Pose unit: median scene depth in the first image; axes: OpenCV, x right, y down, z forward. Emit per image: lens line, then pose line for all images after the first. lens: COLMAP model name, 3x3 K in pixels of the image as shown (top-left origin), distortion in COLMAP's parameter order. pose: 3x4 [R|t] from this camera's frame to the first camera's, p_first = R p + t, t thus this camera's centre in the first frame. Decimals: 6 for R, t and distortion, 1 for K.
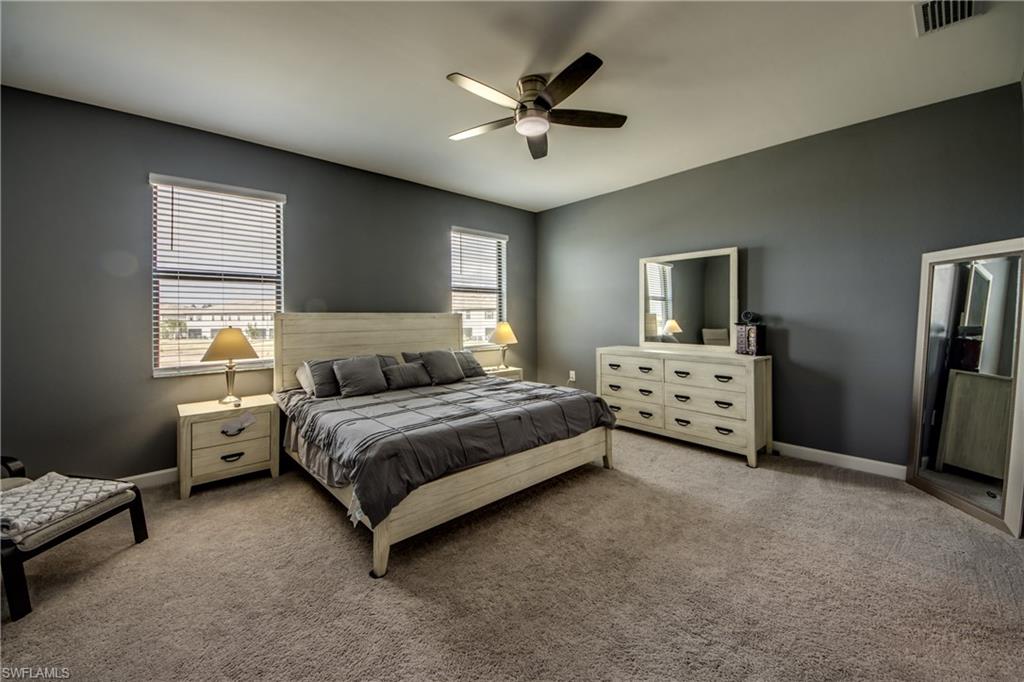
lens RADIAL K [[391.3, 0, 514.0], [0, 391.3, 312.7], [0, 0, 1]] dist [0.008538, -0.007405]
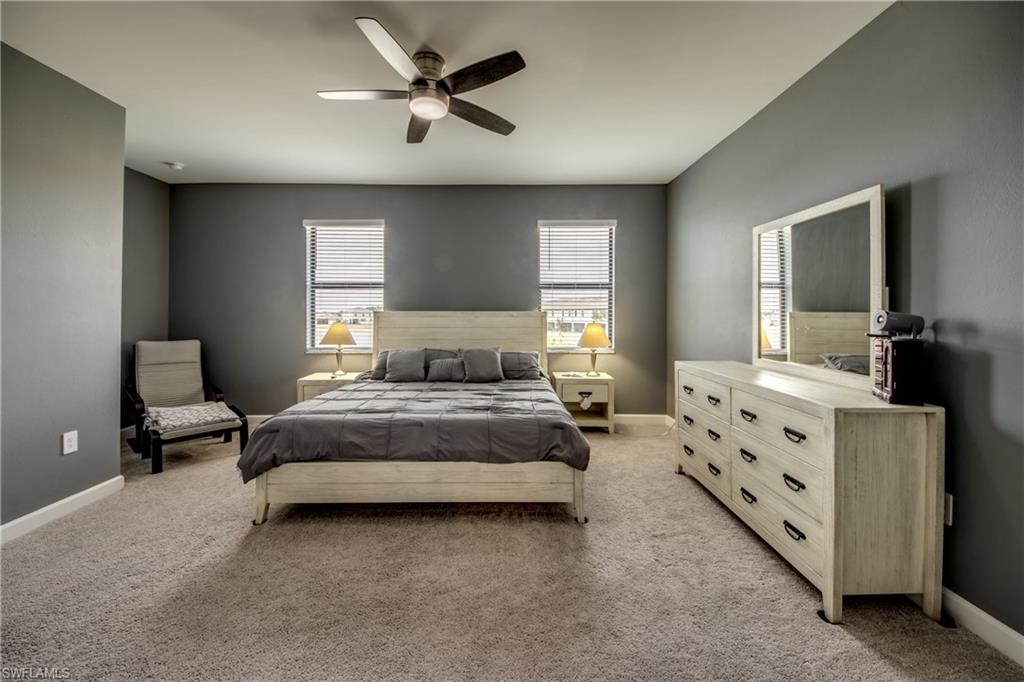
lens RADIAL K [[391.3, 0, 509.2], [0, 391.3, 310.5], [0, 0, 1]] dist [0.008538, -0.007405]
pose [[0.750831, 0.002713, -0.660488, 0.576526], [-0.001838, 0.999996, 0.002018, -0.004824], [0.660491, -0.000302, 0.750834, 0.320067]]
